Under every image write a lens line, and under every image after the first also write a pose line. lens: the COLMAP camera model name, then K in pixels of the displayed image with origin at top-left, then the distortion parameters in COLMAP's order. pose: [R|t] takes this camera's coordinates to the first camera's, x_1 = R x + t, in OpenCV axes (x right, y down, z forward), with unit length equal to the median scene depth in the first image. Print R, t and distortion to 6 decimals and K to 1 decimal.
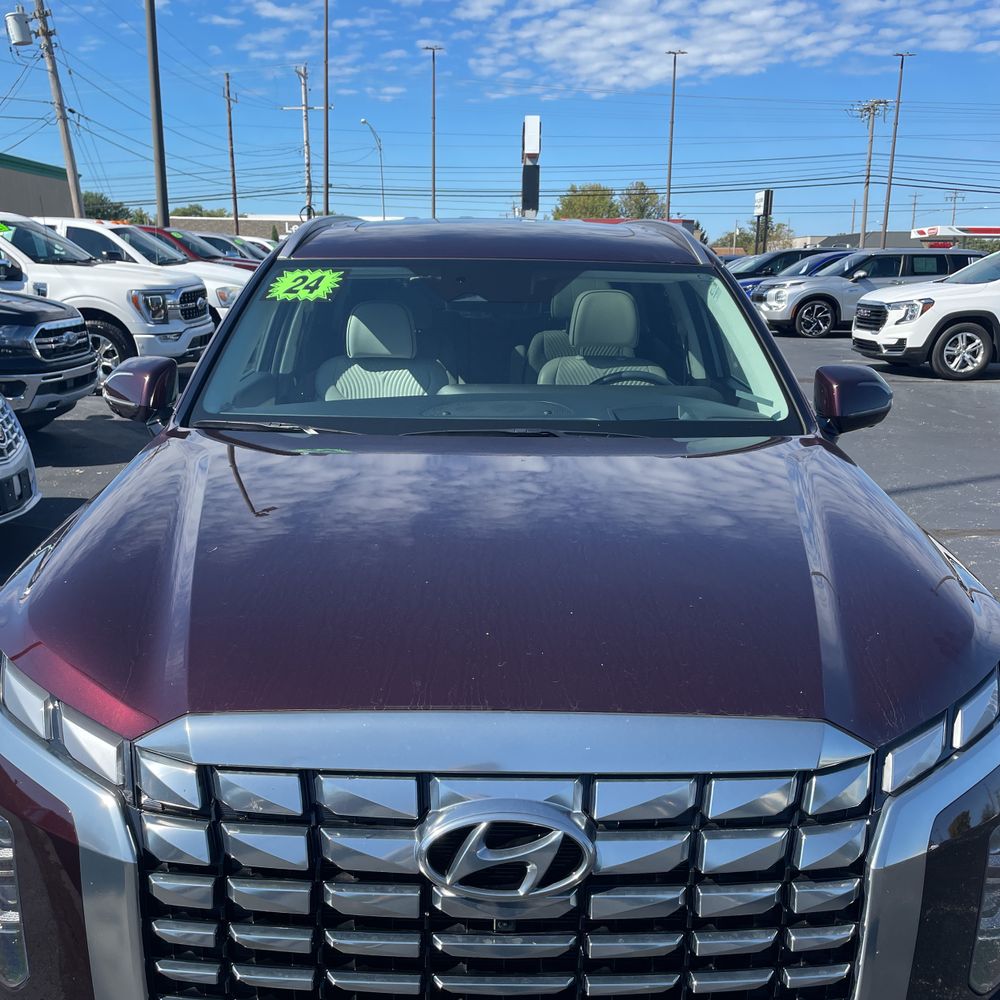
lens RADIAL K [[1008.9, 0, 491.6], [0, 1008.9, 499.1], [0, 0, 1]] dist [0.094359, -0.126137]
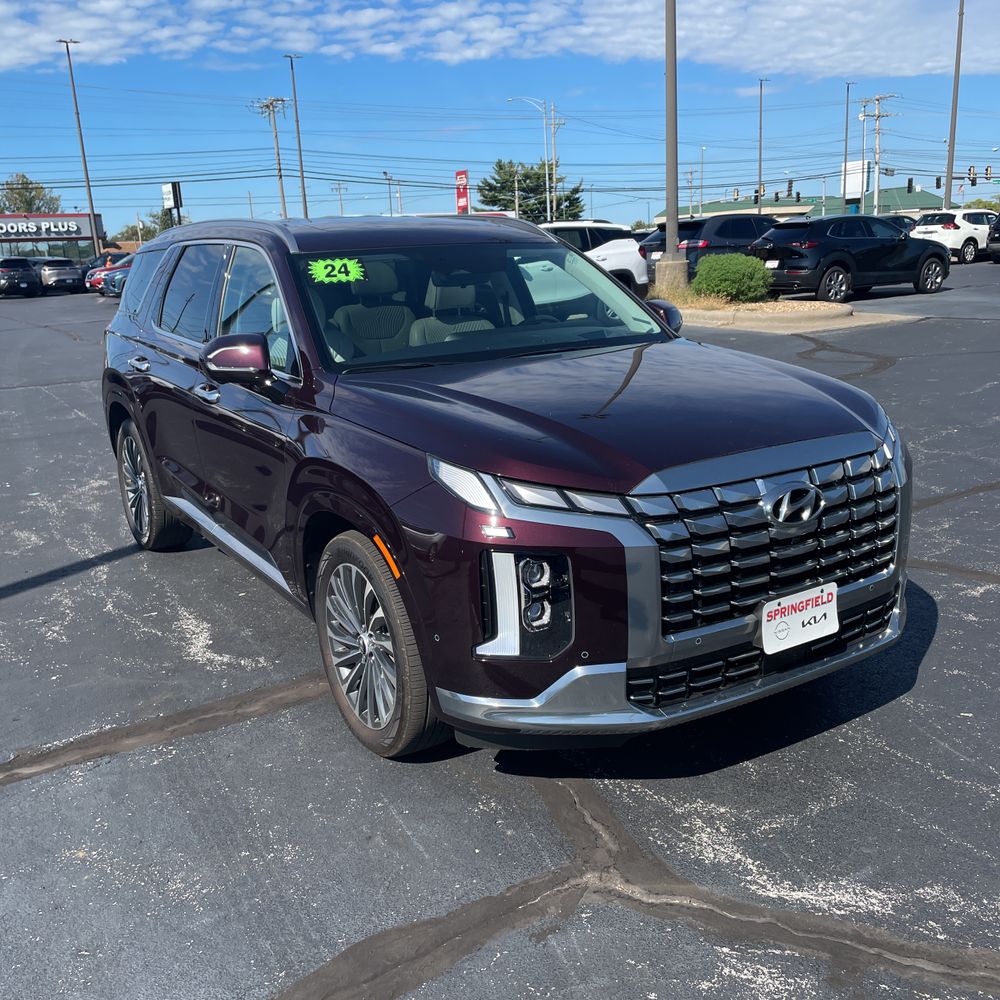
lens RADIAL K [[1008.9, 0, 491.6], [0, 1008.9, 499.1], [0, 0, 1]] dist [0.094359, -0.126137]
pose [[0.846608, -0.174002, 0.502969, -0.121244], [0.170340, 0.983923, 0.053667, 0.008077], [-0.504221, 0.040241, 0.862636, -0.040658]]
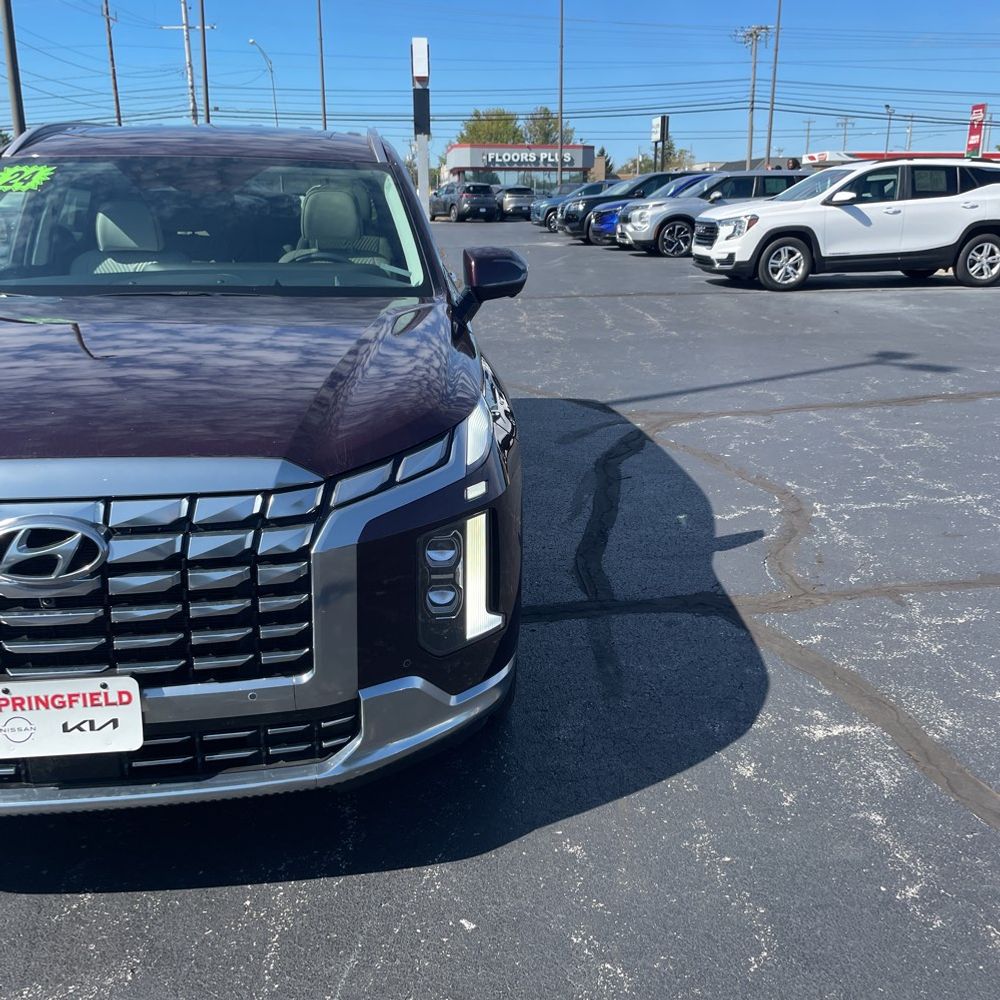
lens RADIAL K [[1008.4, 0, 514.8], [0, 1008.4, 478.0], [0, 0, 1]] dist [0.093902, -0.131688]
pose [[0.994225, -0.036140, 0.101043, 0.039766], [0.031365, 0.998333, 0.048458, 0.014598], [-0.102625, -0.045009, 0.993701, -0.037117]]
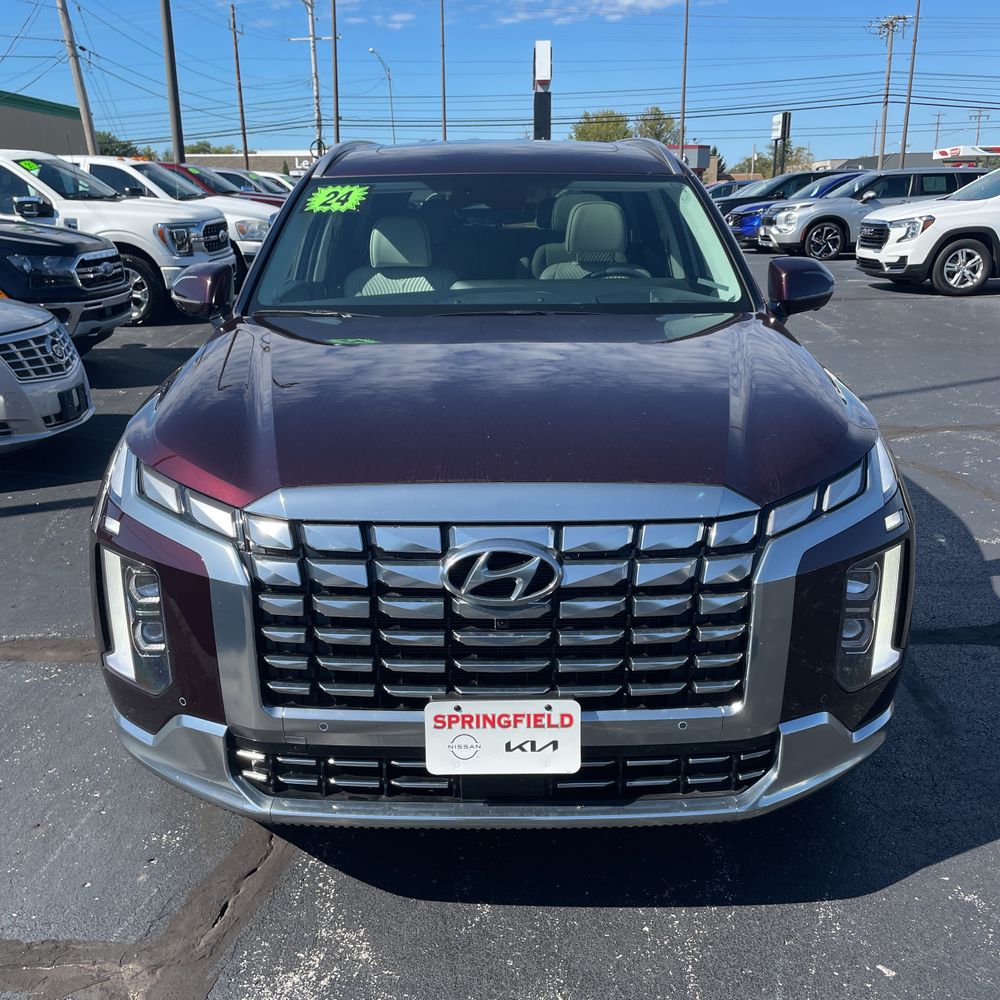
lens RADIAL K [[1008.9, 0, 491.6], [0, 1008.9, 499.1], [0, 0, 1]] dist [0.094359, -0.126137]
pose [[0.999694, -0.016785, -0.018180, 0.002043], [0.017867, 0.997971, 0.061114, 0.011295], [0.017117, -0.061420, 0.997965, -0.033093]]
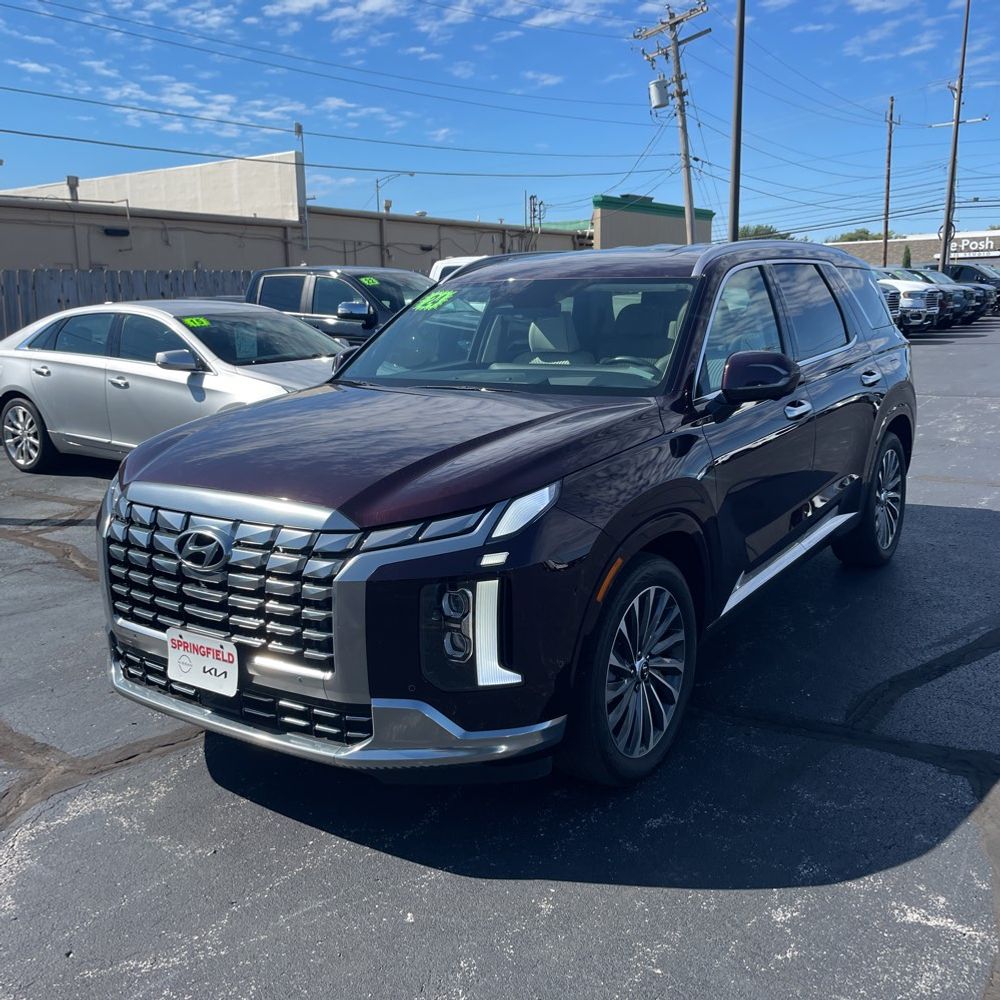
lens RADIAL K [[1010.6, 0, 499.8], [0, 1010.6, 480.2], [0, 0, 1]] dist [0.077826, -0.122698]
pose [[0.816303, 0.071971, -0.573123, 0.133367], [-0.095815, 0.995333, -0.011479, 0.012215], [0.569622, 0.064284, 0.819389, -0.032971]]
